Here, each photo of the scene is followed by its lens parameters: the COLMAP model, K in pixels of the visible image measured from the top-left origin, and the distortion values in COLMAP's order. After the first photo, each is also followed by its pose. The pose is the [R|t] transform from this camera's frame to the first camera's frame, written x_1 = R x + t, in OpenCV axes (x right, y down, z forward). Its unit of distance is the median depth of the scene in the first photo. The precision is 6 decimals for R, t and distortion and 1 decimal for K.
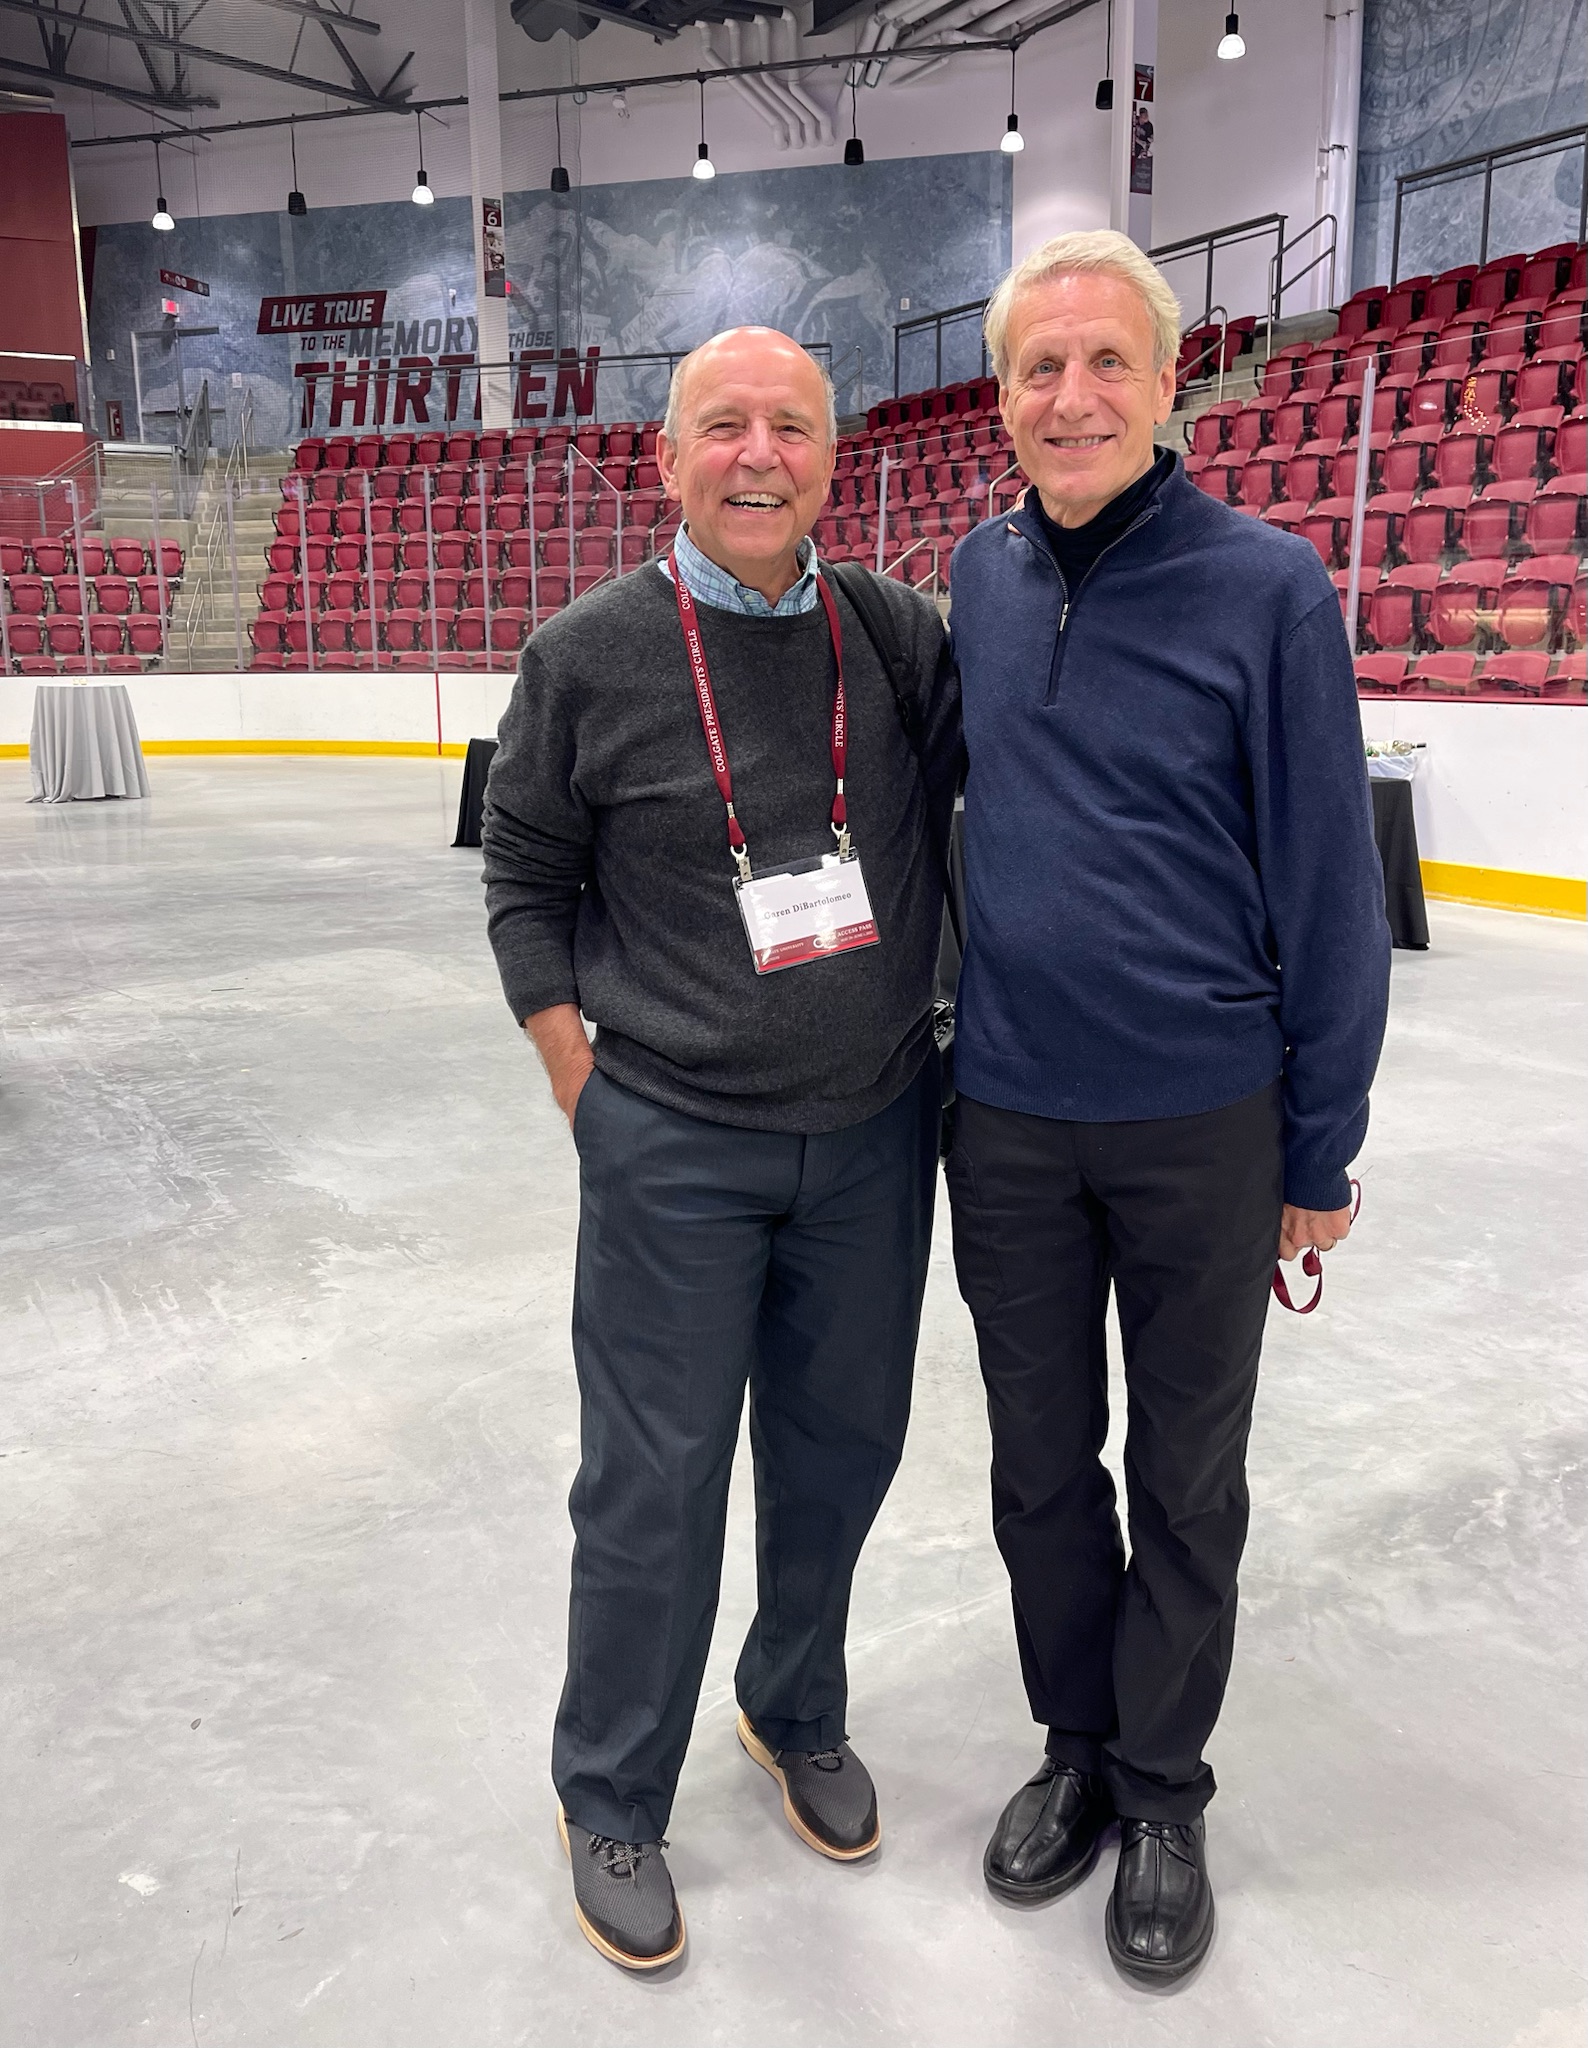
lens RADIAL K [[1762.6, 0, 794.0], [0, 1762.6, 1024.0], [0, 0, 1]] dist [0.006638, 0.006898]
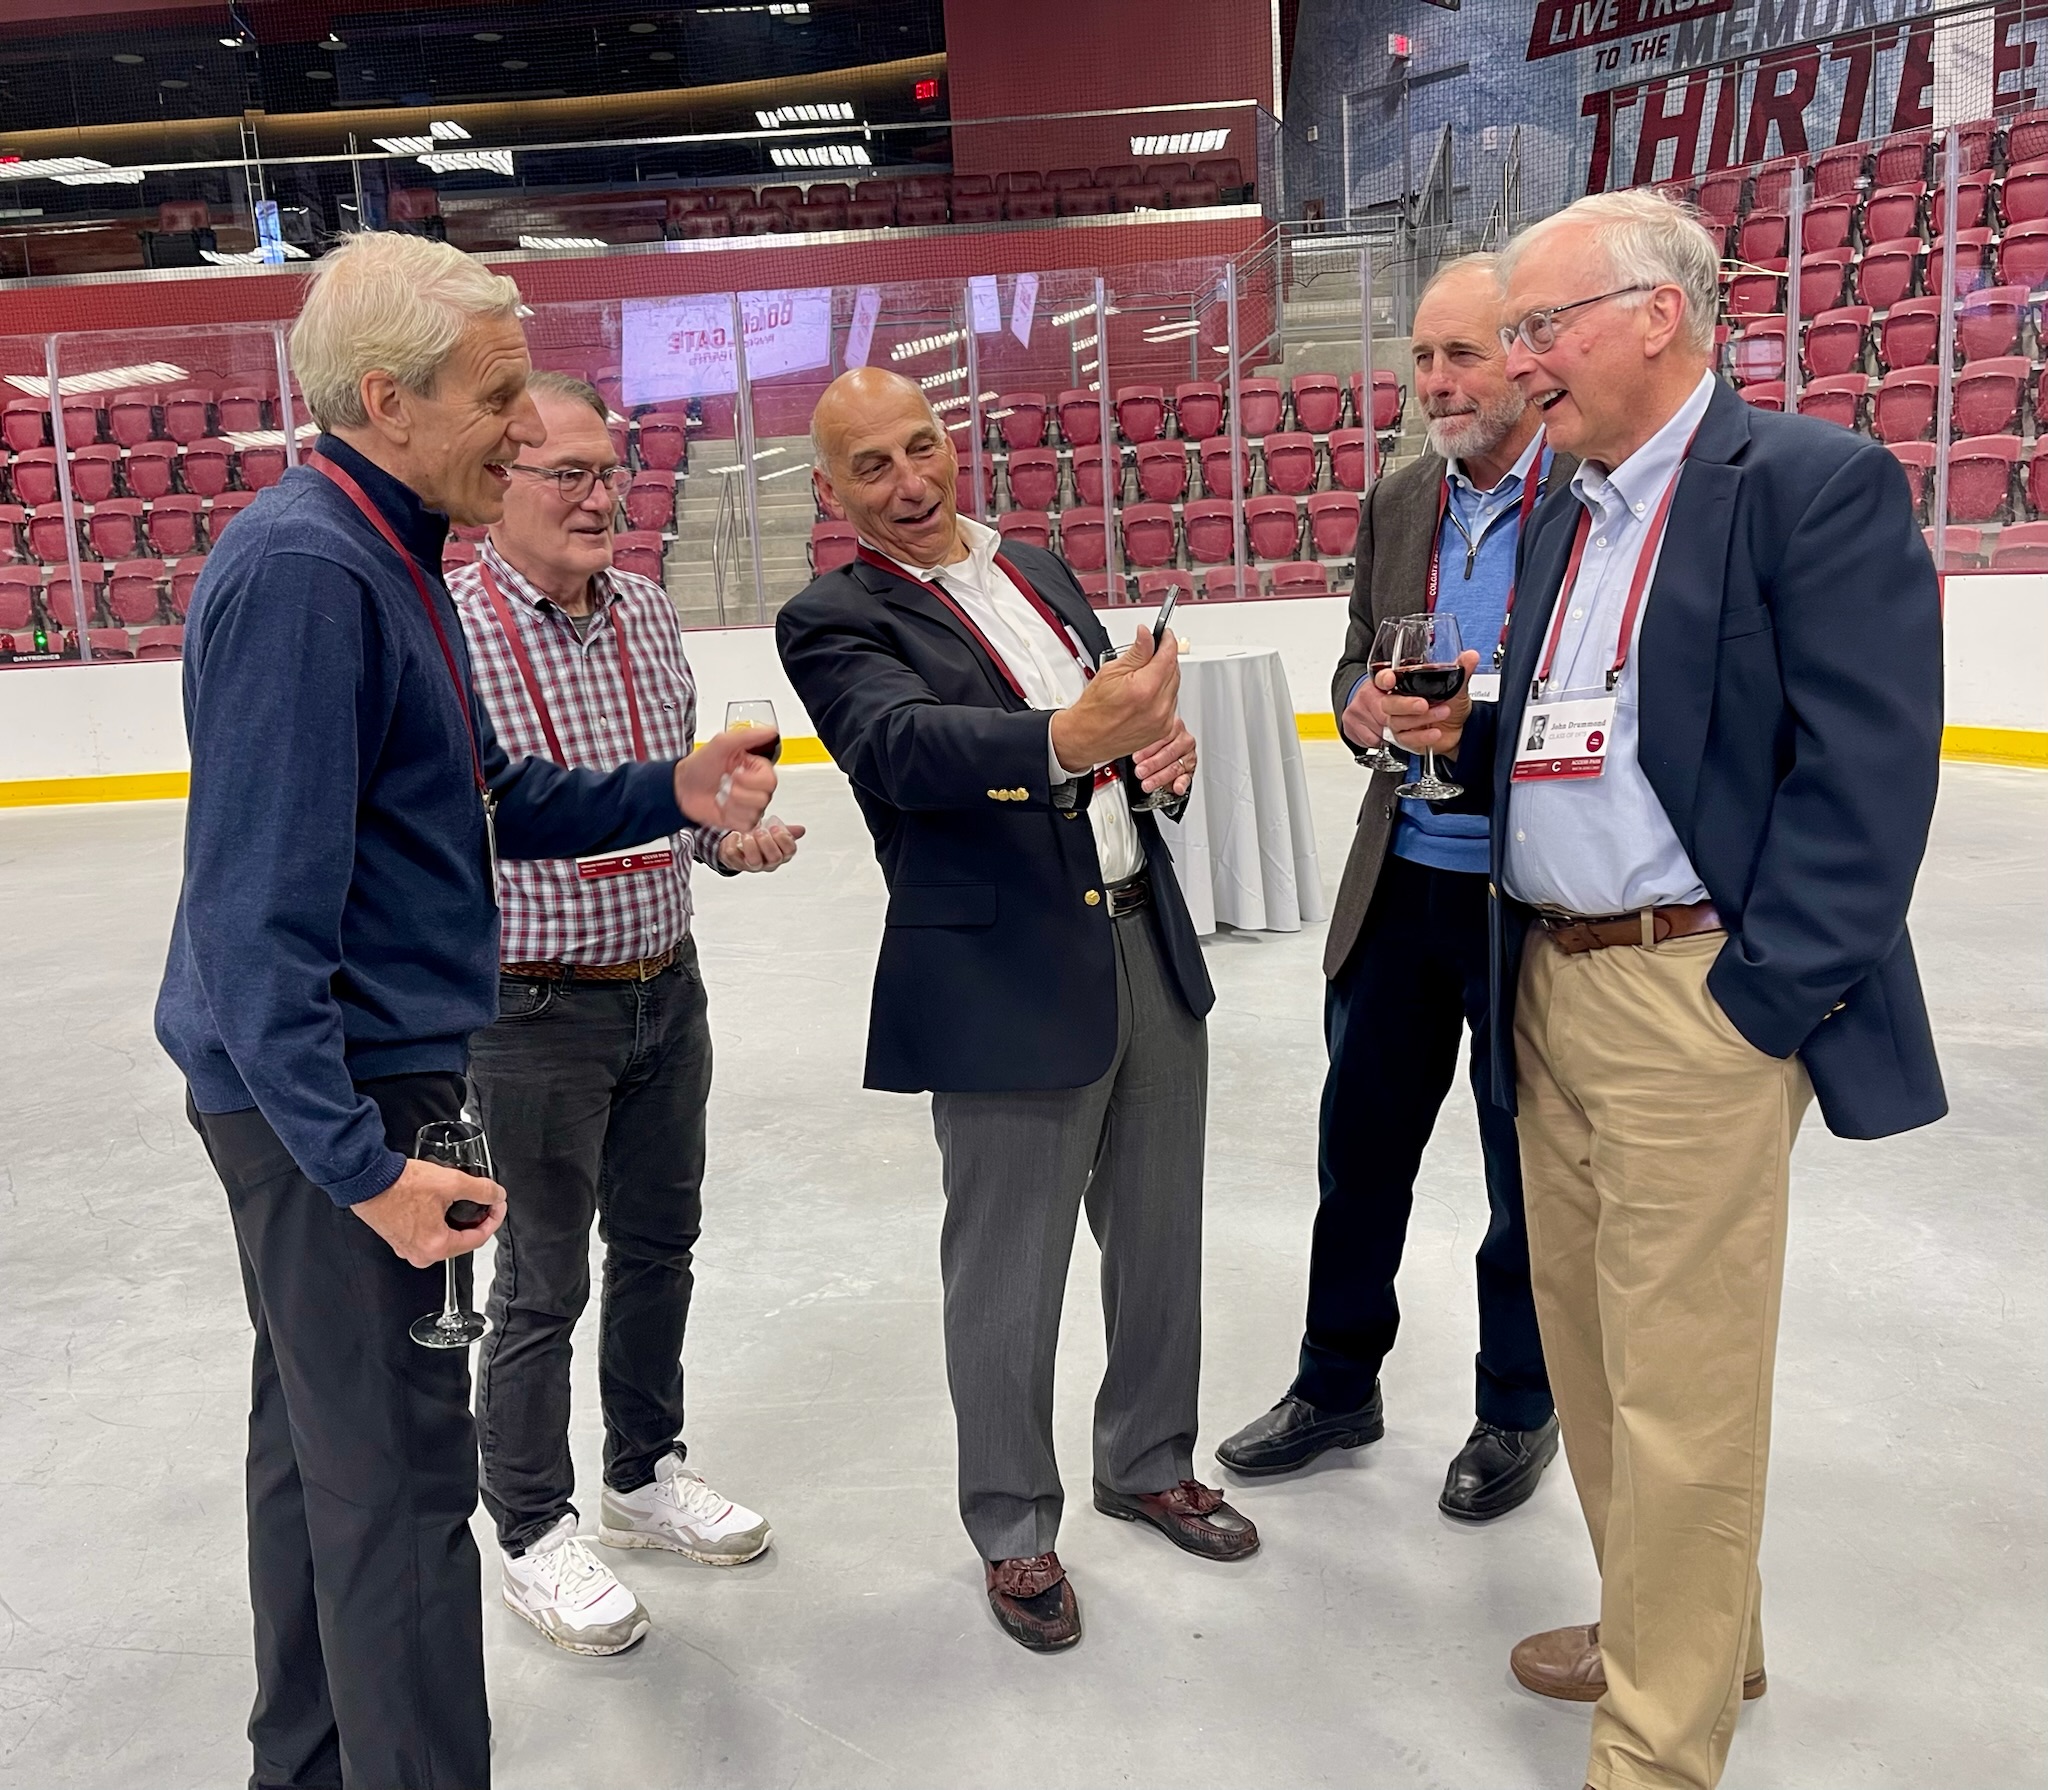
lens RADIAL K [[1821.9, 0, 1051.5], [0, 1821.9, 835.0], [0, 0, 1]] dist [0.141489, -0.190859]
pose [[0.879417, 0.033727, -0.474857, -0.136867], [-0.057301, 0.997734, -0.035256, -0.078836], [0.472592, 0.058215, 0.879357, 0.368402]]
